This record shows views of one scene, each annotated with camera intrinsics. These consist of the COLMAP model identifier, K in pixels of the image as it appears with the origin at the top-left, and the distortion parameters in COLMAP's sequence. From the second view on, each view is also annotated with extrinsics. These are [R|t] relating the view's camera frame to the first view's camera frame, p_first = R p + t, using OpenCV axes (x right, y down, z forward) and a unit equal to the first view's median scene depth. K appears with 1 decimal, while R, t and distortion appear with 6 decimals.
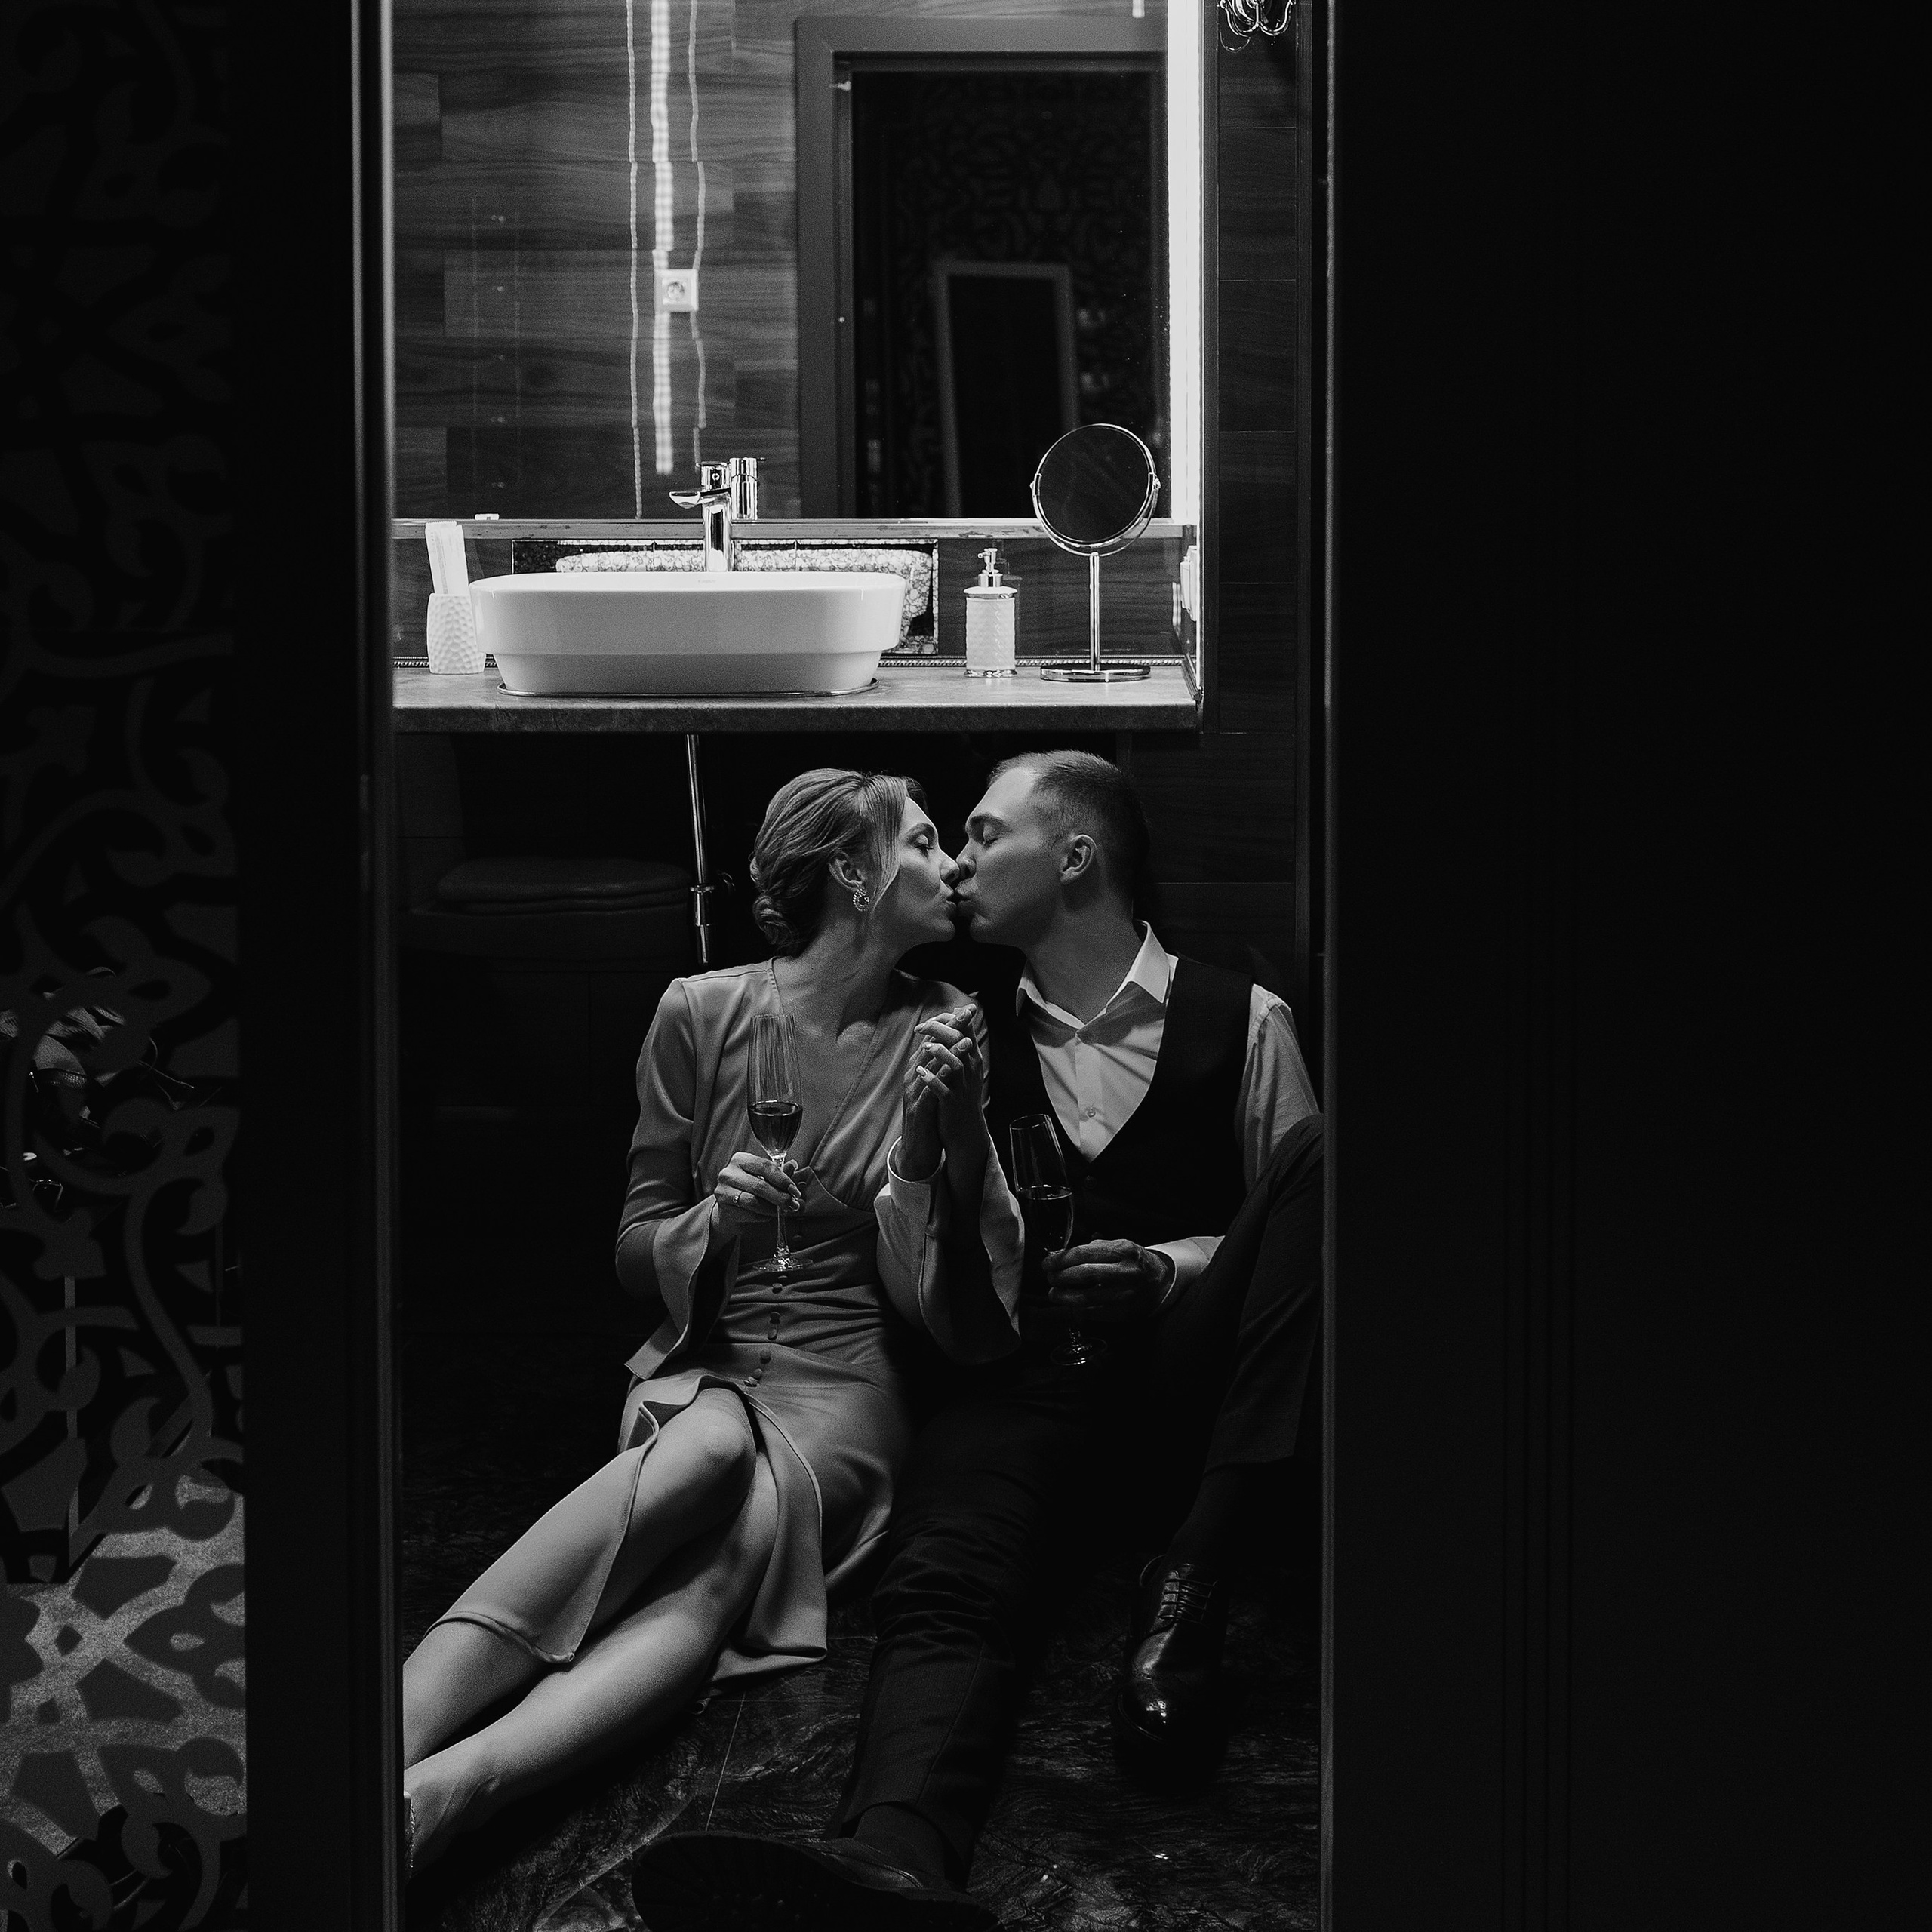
lens RADIAL K [[2093.2, 0, 1046.3], [0, 2093.2, 964.4], [0, 0, 1]] dist [-0.005341, 0.010483]
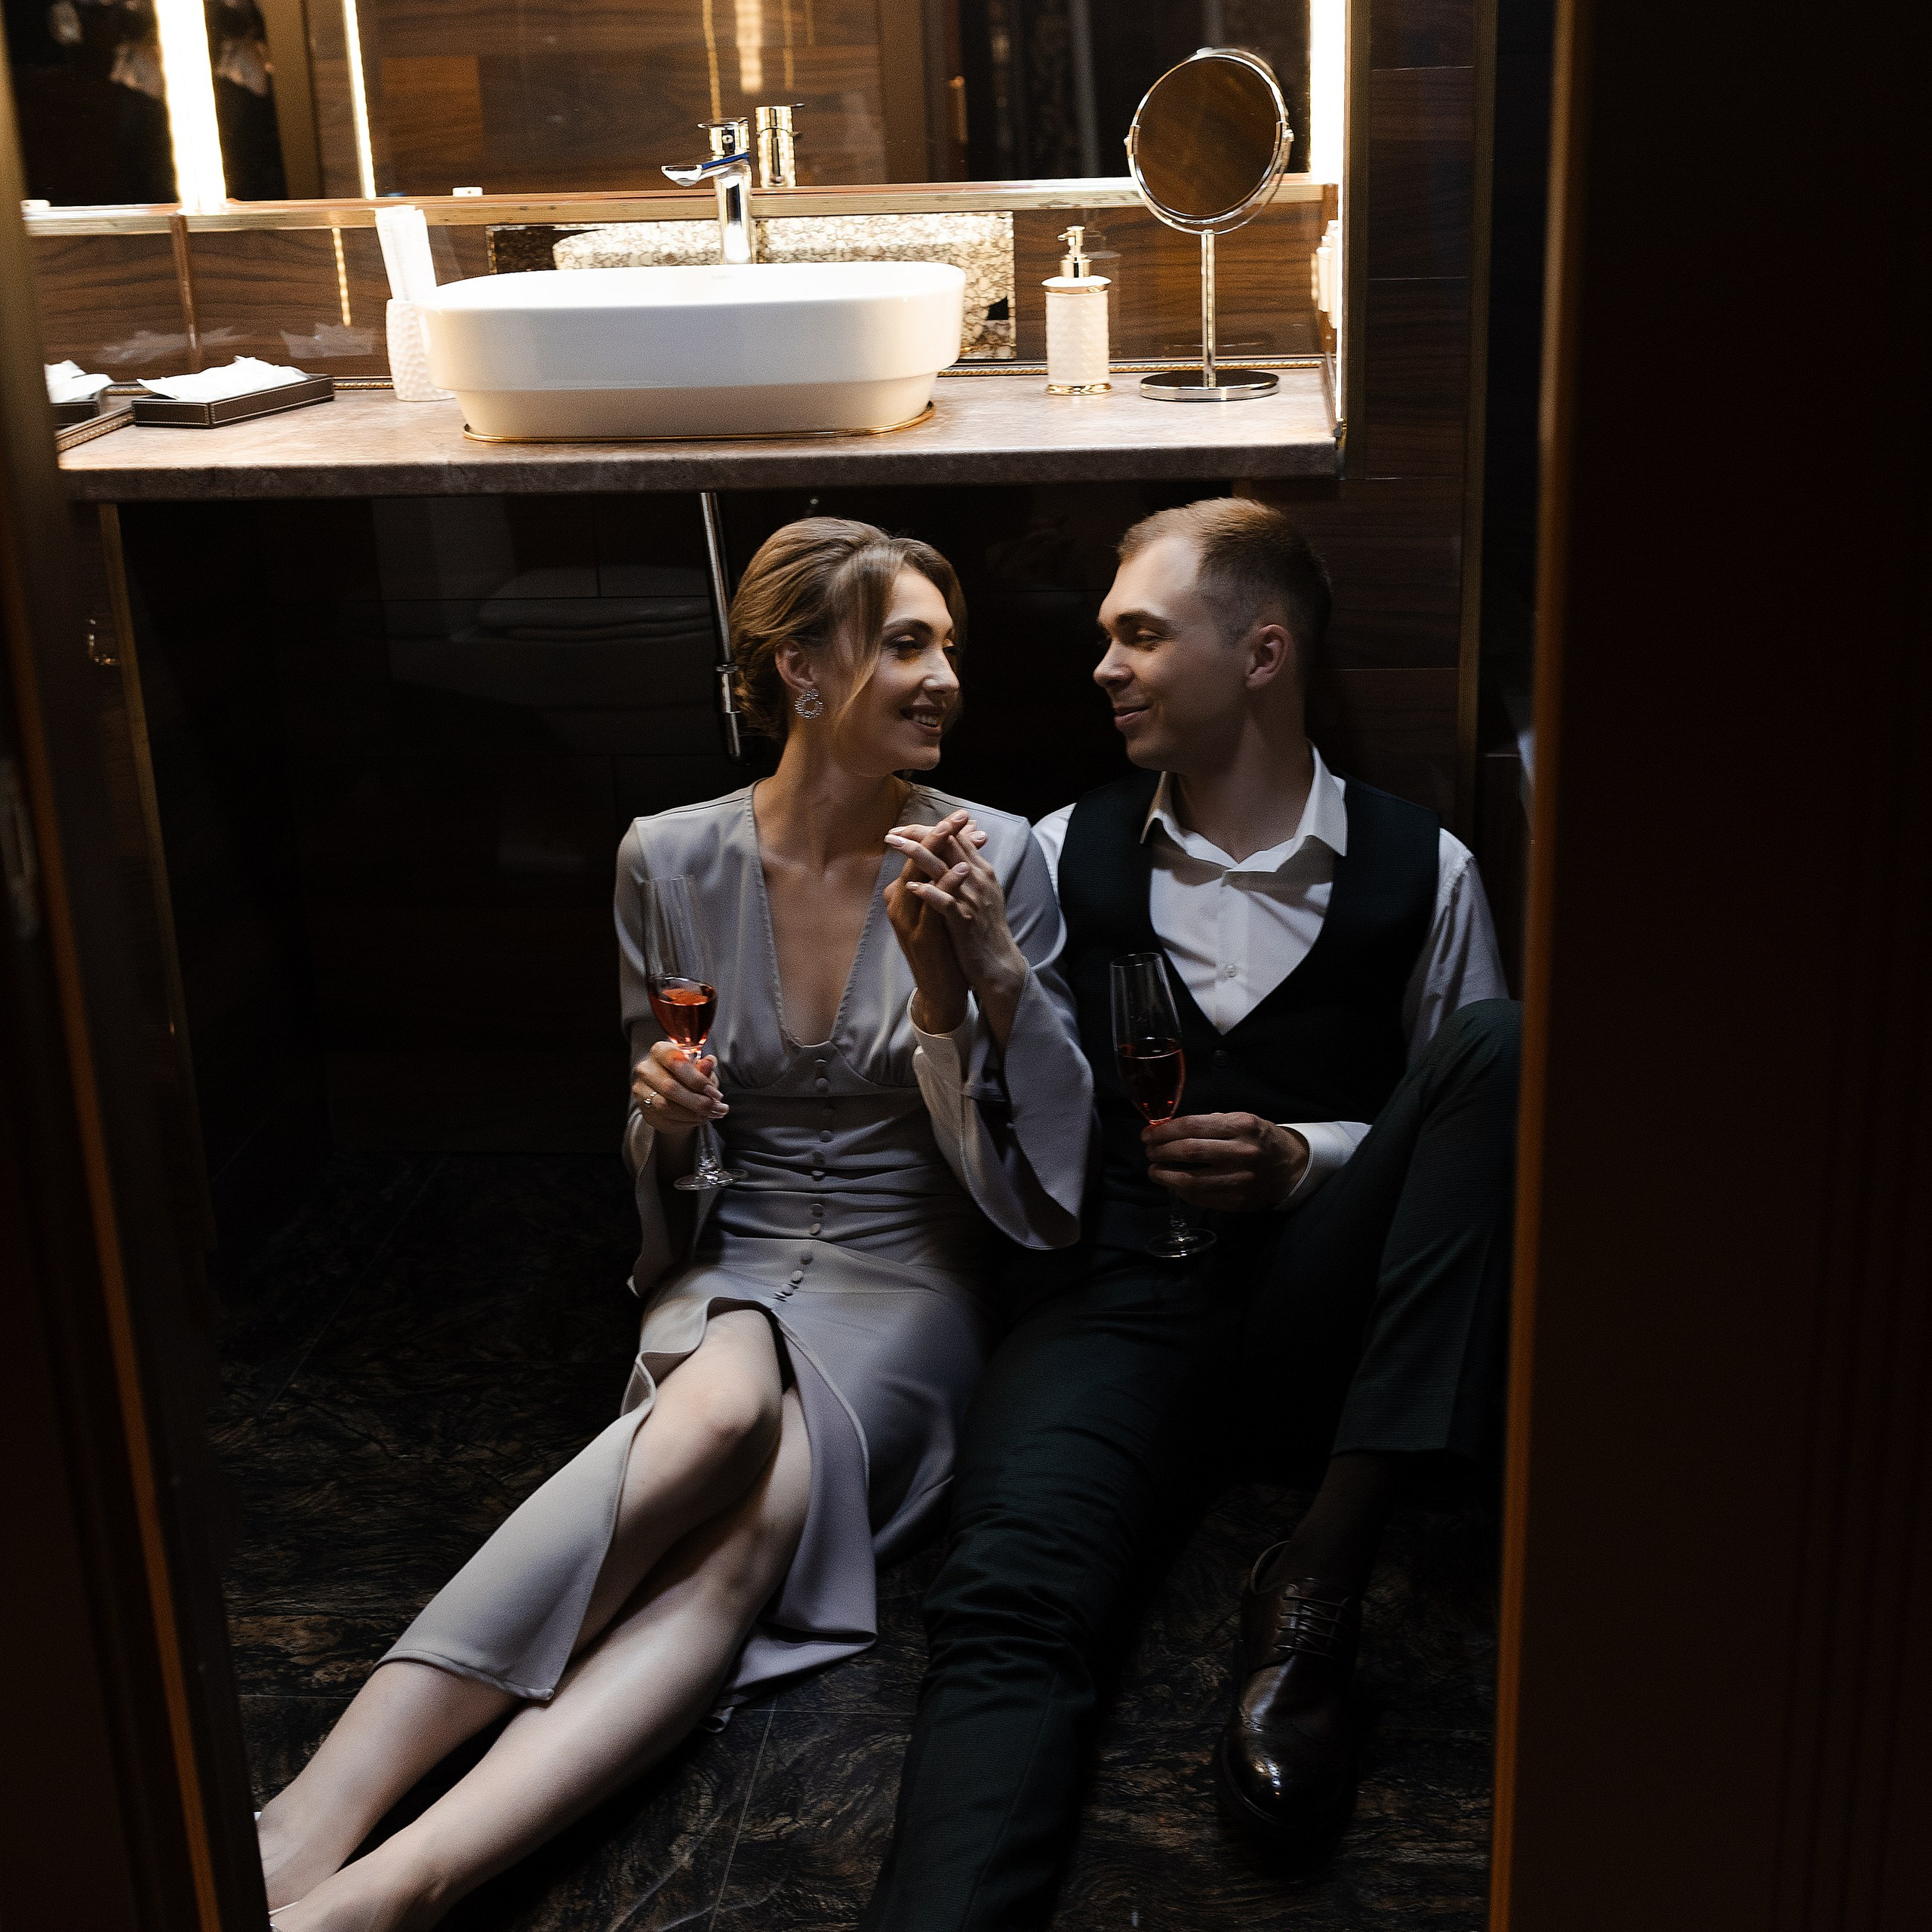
lens RADIAL K [[2093.2, 0, 1046.3], [0, 2093.2, 964.4], [0, 0, 1]] dist [-0.005341, 0.010483]
pose [[0.997659, -0.001366, -0.068377, 0.017122], [0.013334, 0.984500, 0.174875, -0.068786], [0.067078, -0.175377, 0.982214, 0.194128]]
